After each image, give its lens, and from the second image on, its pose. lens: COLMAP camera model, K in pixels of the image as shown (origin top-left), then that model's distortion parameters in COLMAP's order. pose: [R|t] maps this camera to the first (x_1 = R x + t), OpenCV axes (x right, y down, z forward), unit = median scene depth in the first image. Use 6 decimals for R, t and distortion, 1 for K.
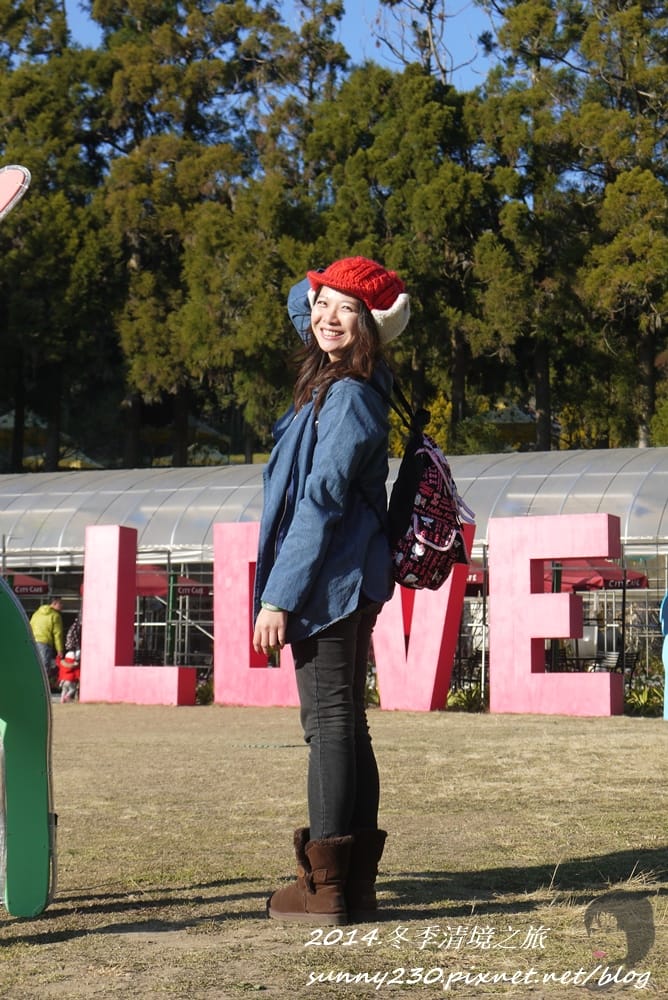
lens RADIAL K [[2104.1, 0, 334.0], [0, 2104.1, 500.0], [0, 0, 1]] dist [0.041346, 1.373561]
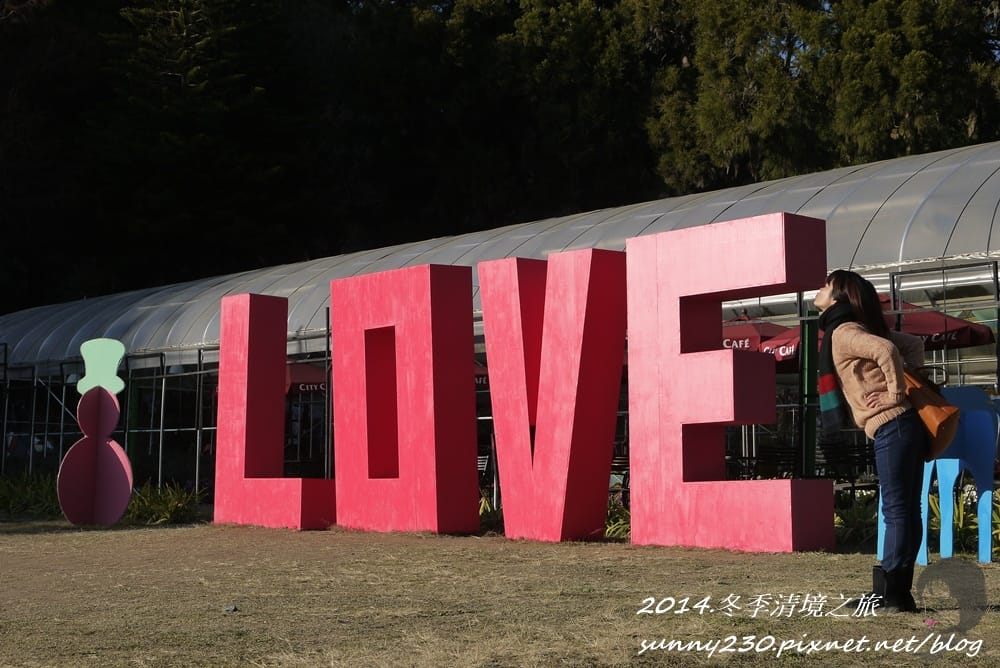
lens RADIAL K [[1647.1, 0, 500.0], [0, 1647.1, 334.0], [0, 0, 1]] dist [0.001997, 0.000890]
pose [[0.929797, -0.046340, -0.365143, 0.122176], [0.045213, 0.998910, -0.011641, 0.023294], [0.365285, -0.005686, 0.930879, 0.292553]]
